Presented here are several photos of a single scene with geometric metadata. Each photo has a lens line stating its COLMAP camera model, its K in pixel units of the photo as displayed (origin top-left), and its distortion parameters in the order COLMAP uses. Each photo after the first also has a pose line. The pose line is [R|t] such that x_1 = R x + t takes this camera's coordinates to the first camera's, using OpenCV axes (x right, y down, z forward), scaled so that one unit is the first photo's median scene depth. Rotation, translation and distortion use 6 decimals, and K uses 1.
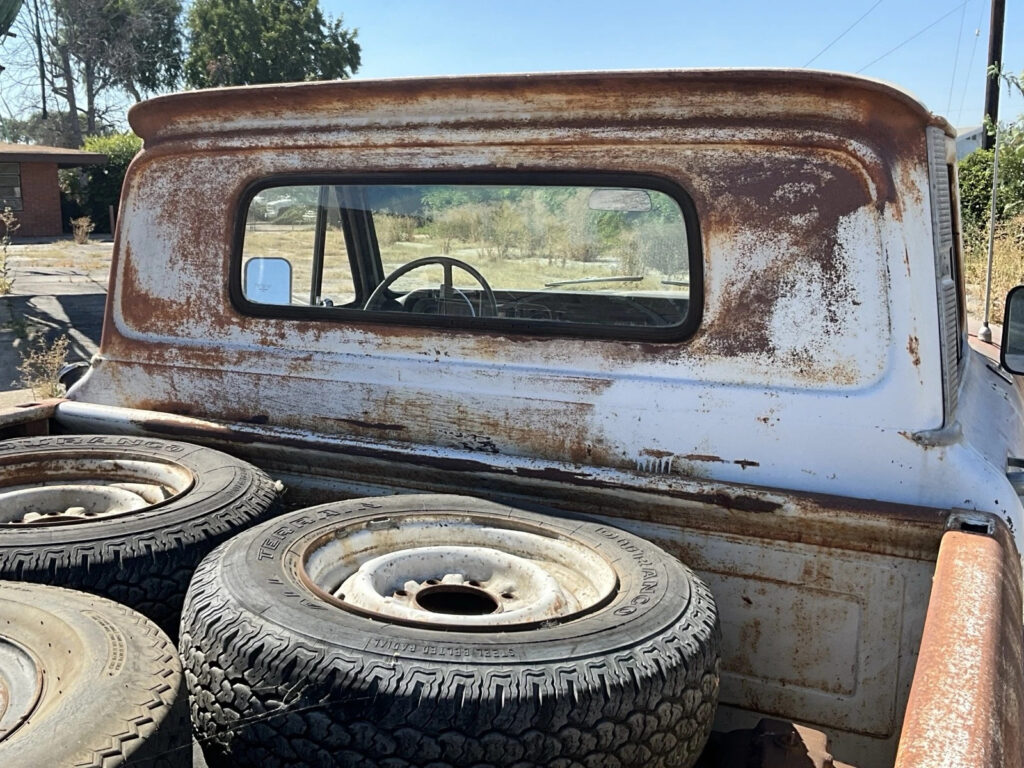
lens RADIAL K [[1069.4, 0, 504.5], [0, 1069.4, 375.6], [0, 0, 1]] dist [0.070067, 0.000000]
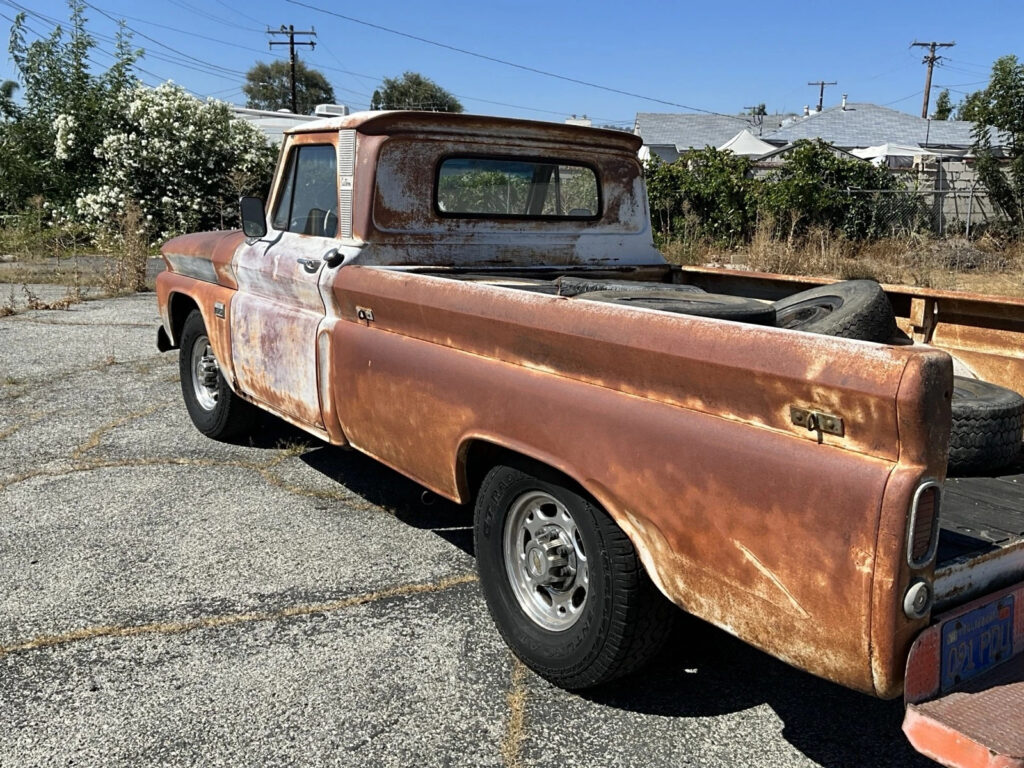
lens RADIAL K [[932.7, 0, 528.6], [0, 932.7, 401.0], [0, 0, 1]] dist [0.027987, 0.000000]
pose [[0.484848, -0.171079, 0.857703, -2.118035], [0.116095, 0.984593, 0.130762, 0.095472], [-0.866859, 0.036175, 0.497240, -0.099608]]
